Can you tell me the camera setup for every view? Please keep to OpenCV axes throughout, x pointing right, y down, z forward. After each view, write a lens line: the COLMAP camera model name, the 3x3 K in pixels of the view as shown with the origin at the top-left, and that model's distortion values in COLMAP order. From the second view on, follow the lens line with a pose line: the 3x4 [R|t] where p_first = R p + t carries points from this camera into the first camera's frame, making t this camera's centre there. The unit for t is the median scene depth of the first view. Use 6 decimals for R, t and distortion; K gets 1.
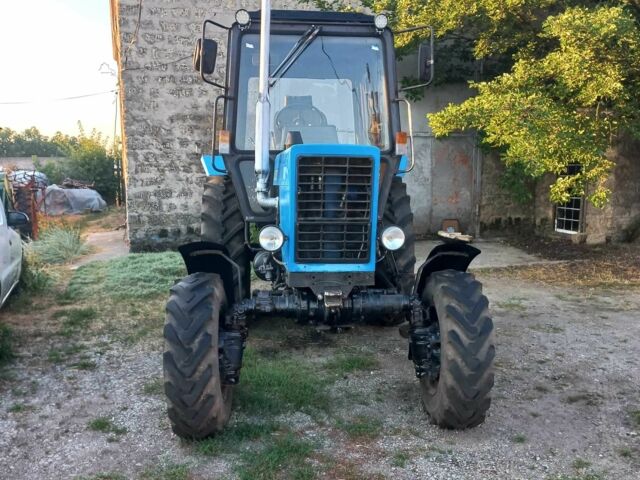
lens RADIAL K [[604.6, 0, 332.7], [0, 604.6, 243.3], [0, 0, 1]] dist [0.117248, -0.190895]
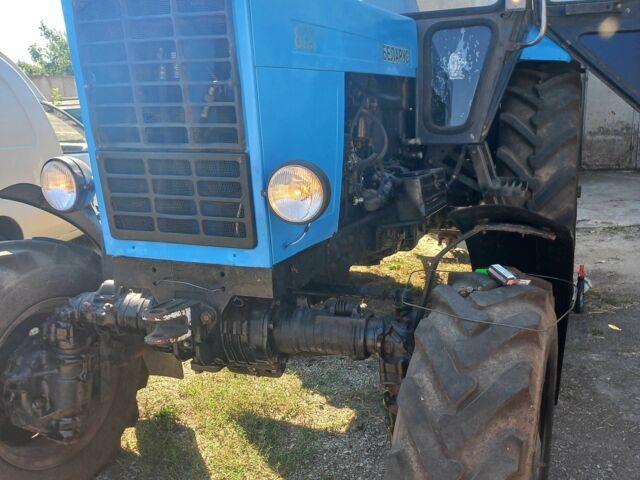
lens RADIAL K [[604.6, 0, 332.7], [0, 604.6, 243.3], [0, 0, 1]] dist [0.117248, -0.190895]
pose [[0.888424, 0.073433, -0.453113, 0.227322], [-0.013137, 0.990784, 0.134813, -0.023182], [0.458836, -0.113819, 0.881201, 0.476311]]
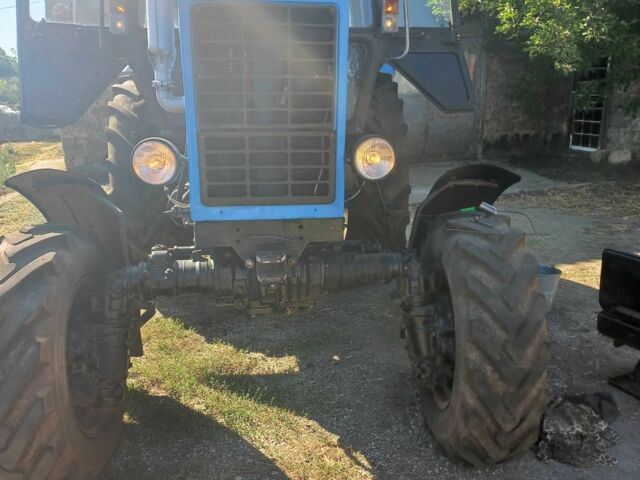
lens RADIAL K [[604.6, 0, 332.7], [0, 604.6, 243.3], [0, 0, 1]] dist [0.117248, -0.190895]
pose [[0.999732, -0.019834, 0.011974, 0.038499], [0.018199, 0.992121, 0.123951, -0.001384], [-0.014338, -0.123700, 0.992216, 0.310881]]
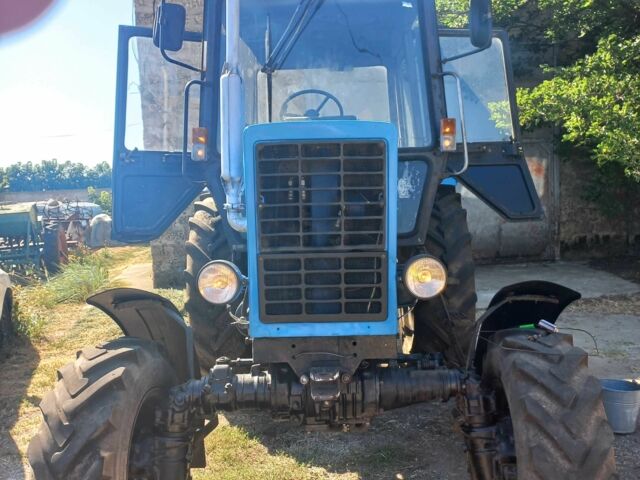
lens RADIAL K [[604.6, 0, 332.7], [0, 604.6, 243.3], [0, 0, 1]] dist [0.117248, -0.190895]
pose [[0.993423, -0.027868, -0.111057, 0.056464], [0.023606, 0.998940, -0.039510, -0.015741], [0.112040, 0.036629, 0.993028, 0.298773]]
